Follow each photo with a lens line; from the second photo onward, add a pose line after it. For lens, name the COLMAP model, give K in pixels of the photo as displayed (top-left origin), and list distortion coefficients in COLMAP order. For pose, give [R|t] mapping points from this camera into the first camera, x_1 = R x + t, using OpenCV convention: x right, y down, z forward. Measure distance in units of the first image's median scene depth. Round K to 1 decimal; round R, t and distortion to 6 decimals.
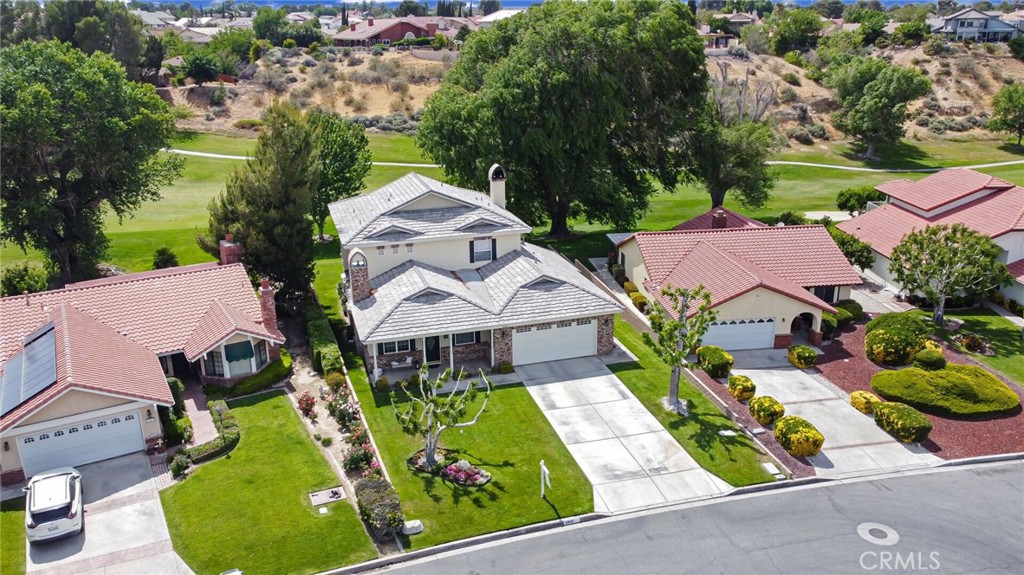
lens RADIAL K [[773.4, 0, 512.0], [0, 773.4, 287.5], [0, 0, 1]] dist [0.003543, -0.002595]
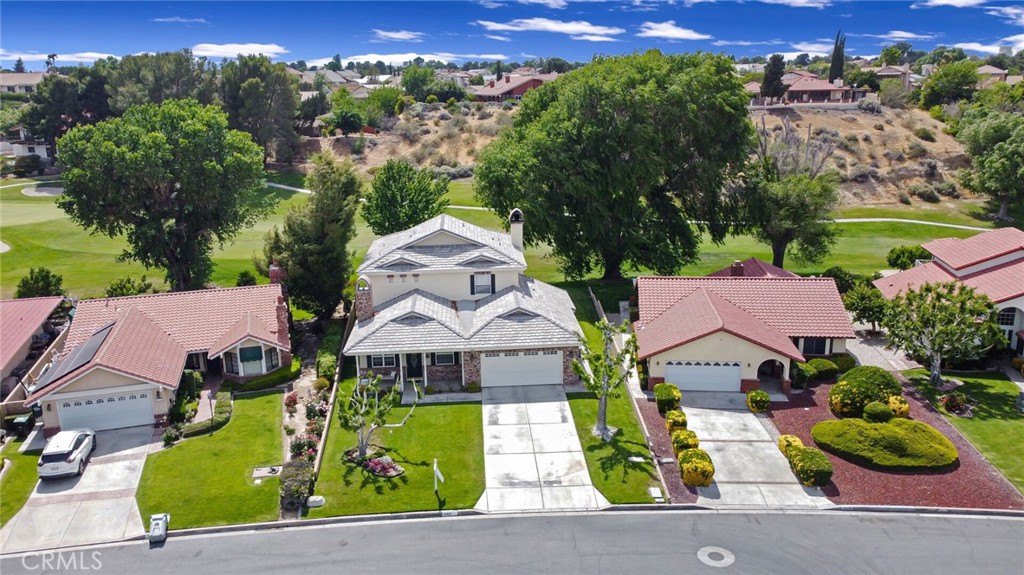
lens RADIAL K [[773.4, 0, 512.0], [0, 773.4, 287.5], [0, 0, 1]] dist [0.003543, -0.002595]
pose [[0.973397, 0.051488, -0.223264, 0.283170], [-0.065697, 0.996228, -0.056682, 0.019376], [0.219503, 0.069842, 0.973109, -0.081447]]
